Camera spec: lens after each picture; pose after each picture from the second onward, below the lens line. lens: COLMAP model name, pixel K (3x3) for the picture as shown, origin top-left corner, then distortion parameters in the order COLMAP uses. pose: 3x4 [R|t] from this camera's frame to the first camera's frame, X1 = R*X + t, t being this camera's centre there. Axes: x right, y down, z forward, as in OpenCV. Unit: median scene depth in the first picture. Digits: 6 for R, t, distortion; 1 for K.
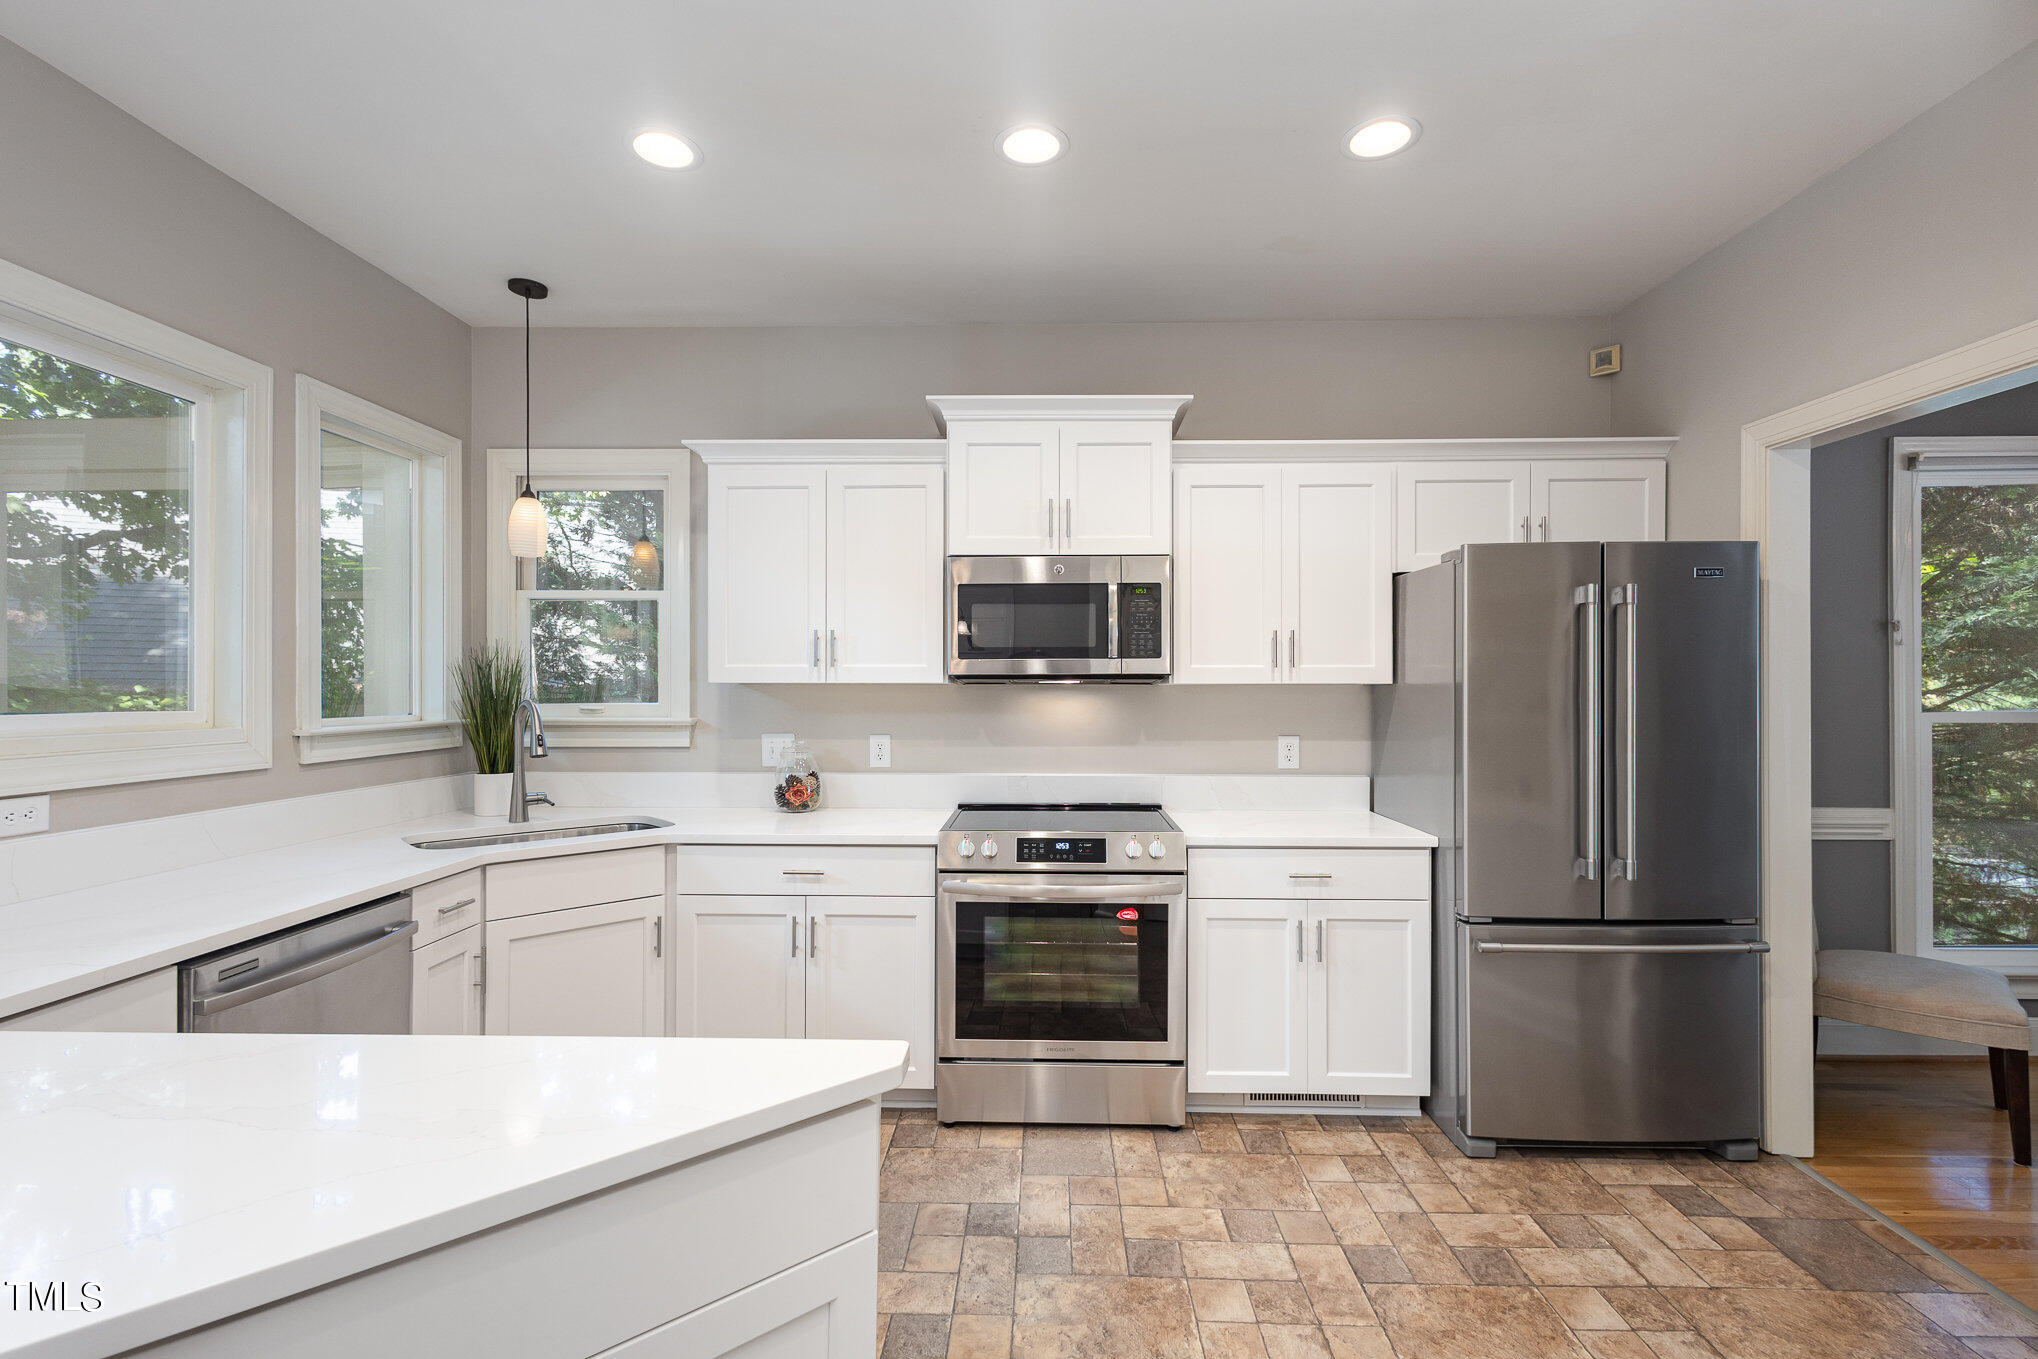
lens RADIAL K [[944.3, 0, 1013.8], [0, 944.3, 687.0], [0, 0, 1]] dist [0.000376, 0.000187]
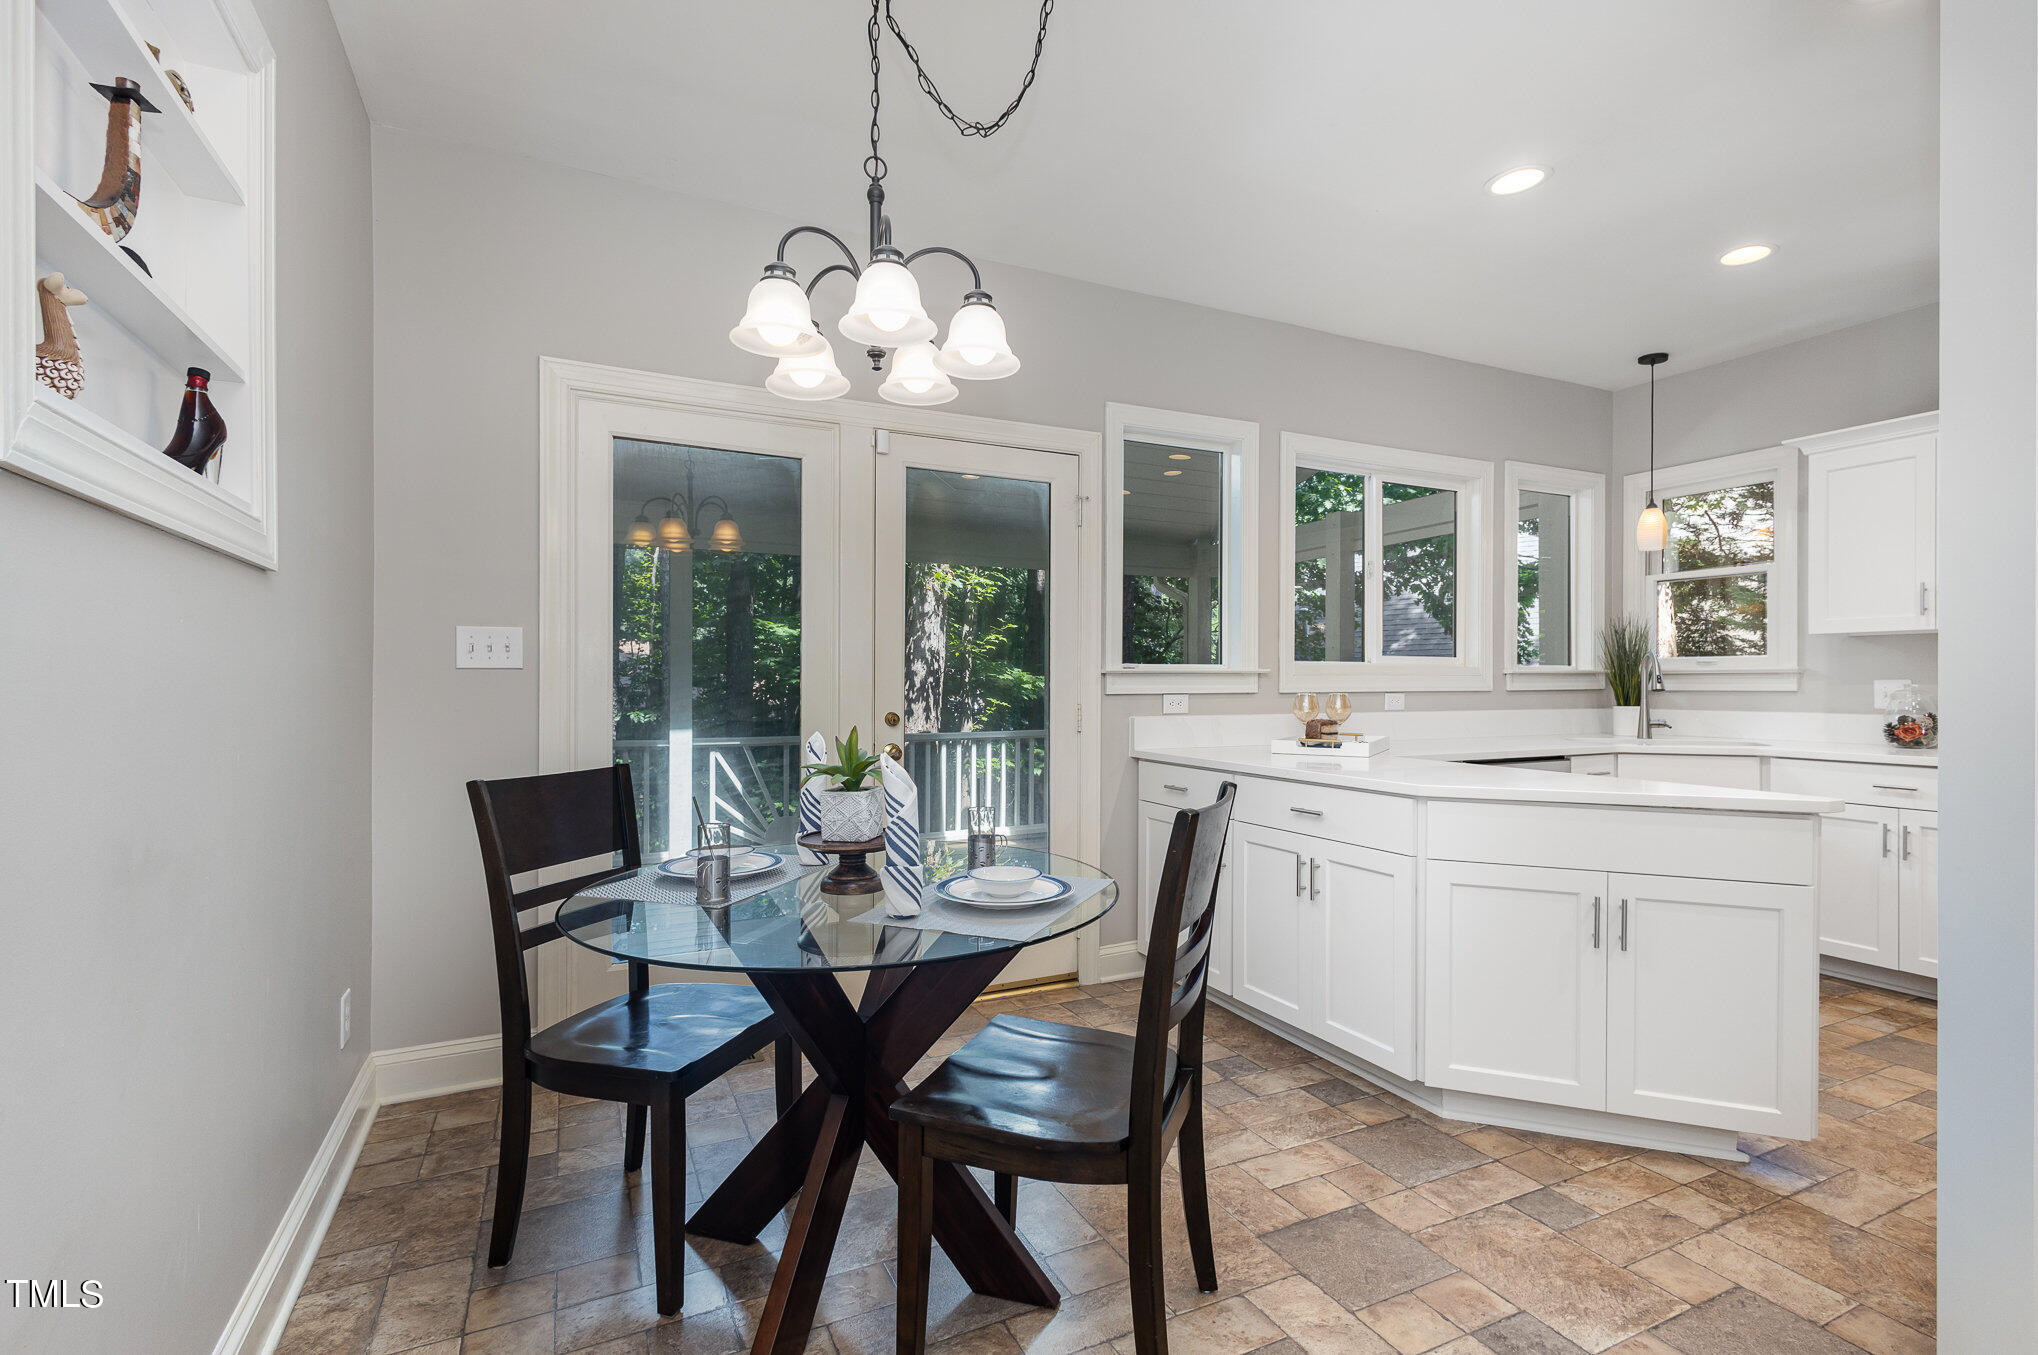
lens RADIAL K [[944.3, 0, 1013.8], [0, 944.3, 685.0], [0, 0, 1]] dist [0.000376, 0.000187]
pose [[0.456158, 0.000778, -0.889898, 0.474749], [-0.002421, 0.999997, -0.000367, 0.102964], [0.889895, 0.002322, 0.456159, -0.759768]]
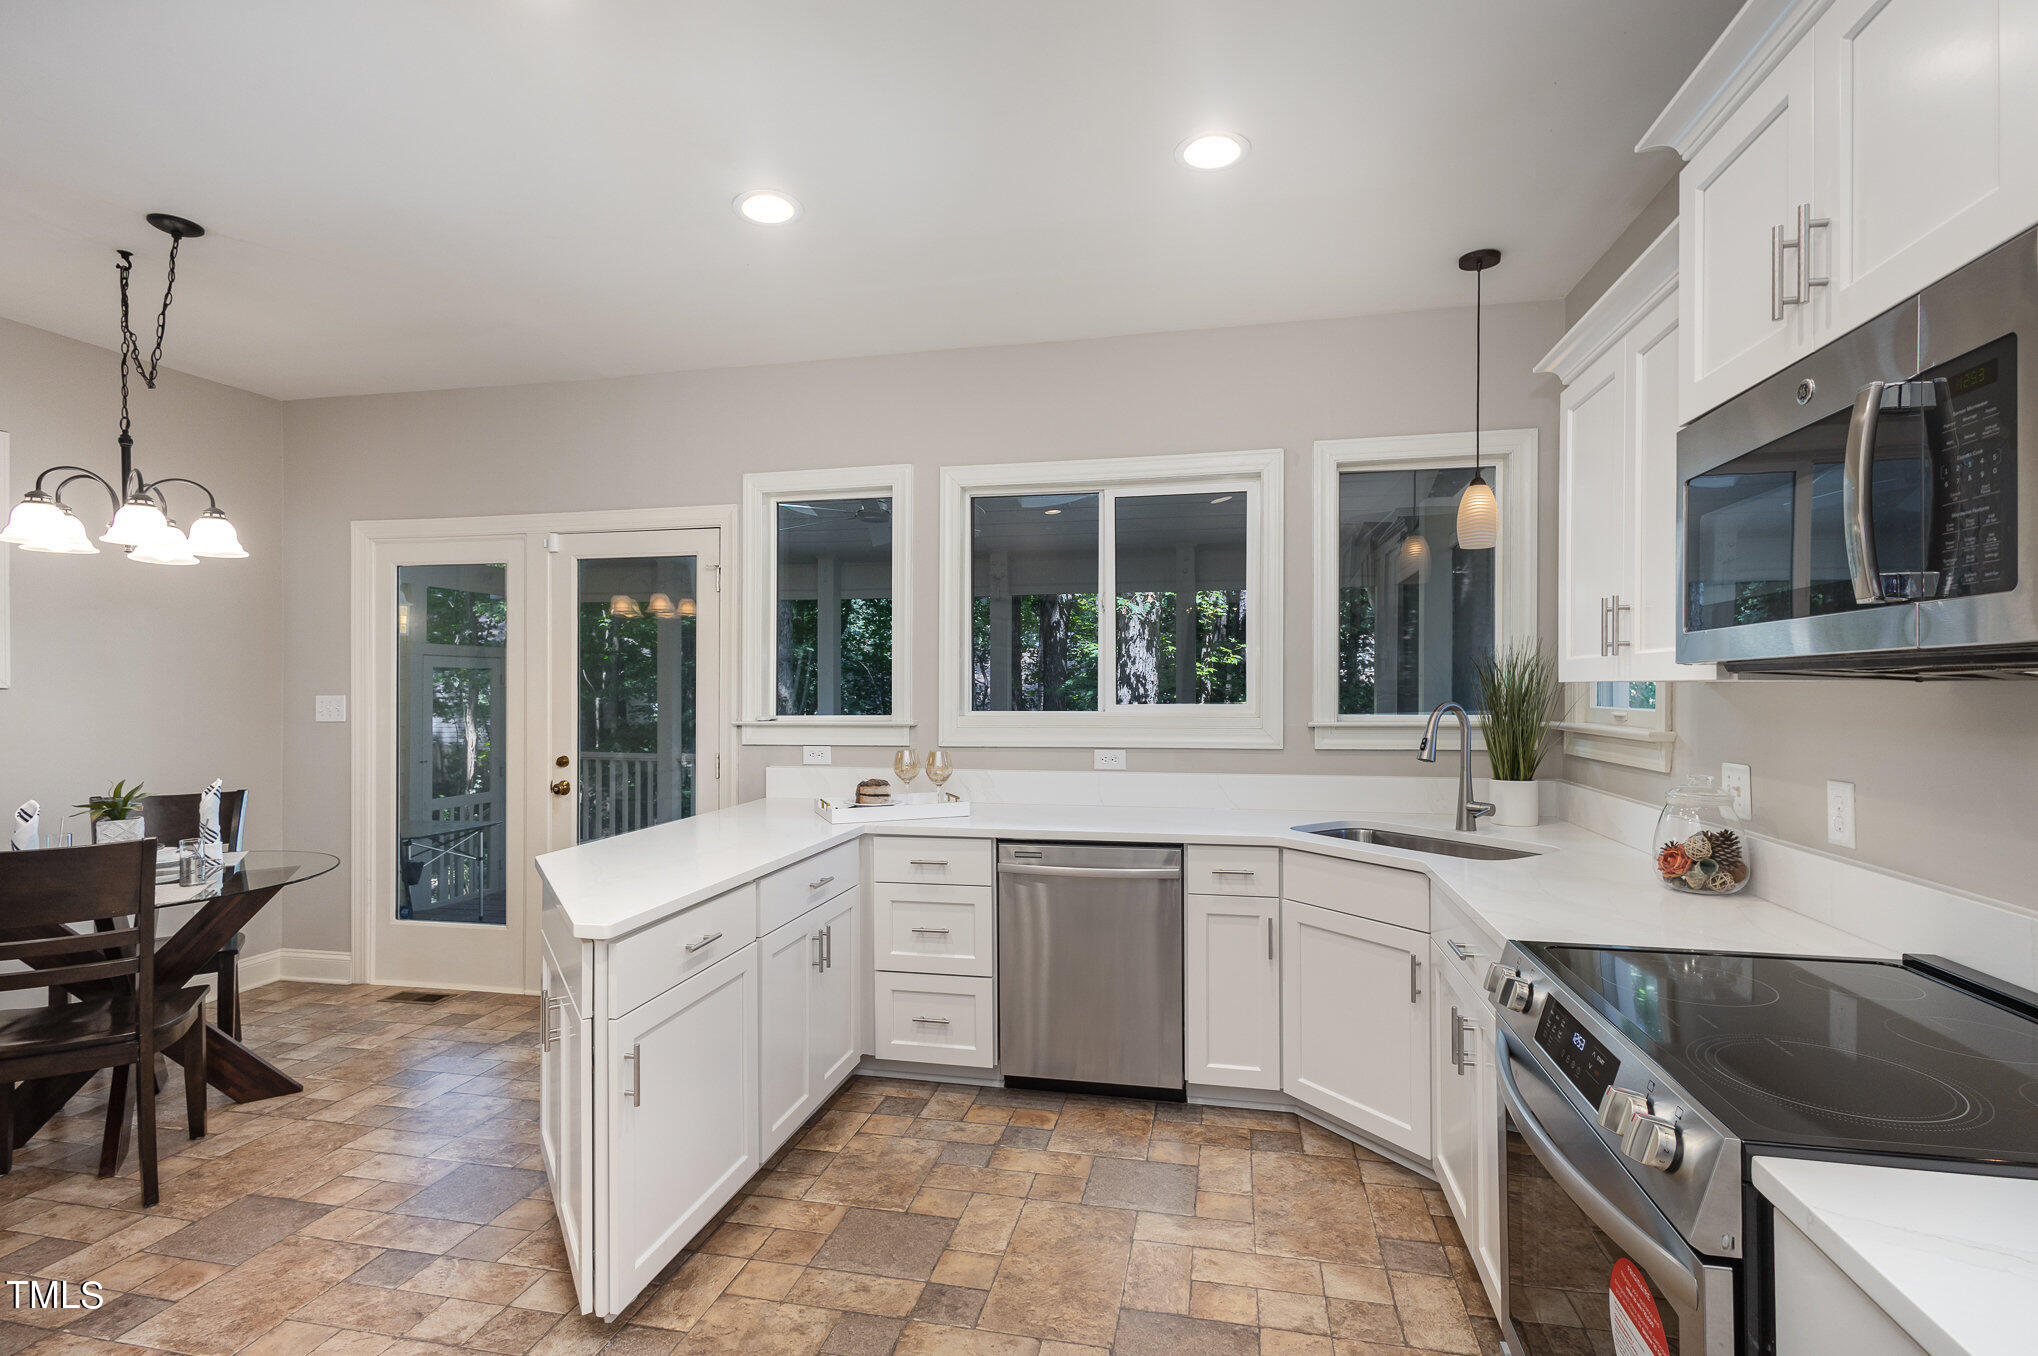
lens RADIAL K [[964.2, 0, 1019.0], [0, 964.2, 678.0], [0, 0, 1]] dist [0.002461, 0.000748]
pose [[-0.179545, -0.010269, -0.983696, 0.802076], [-0.002930, 0.999947, -0.009903, 0.000026], [0.983745, 0.001104, -0.179565, 1.153961]]
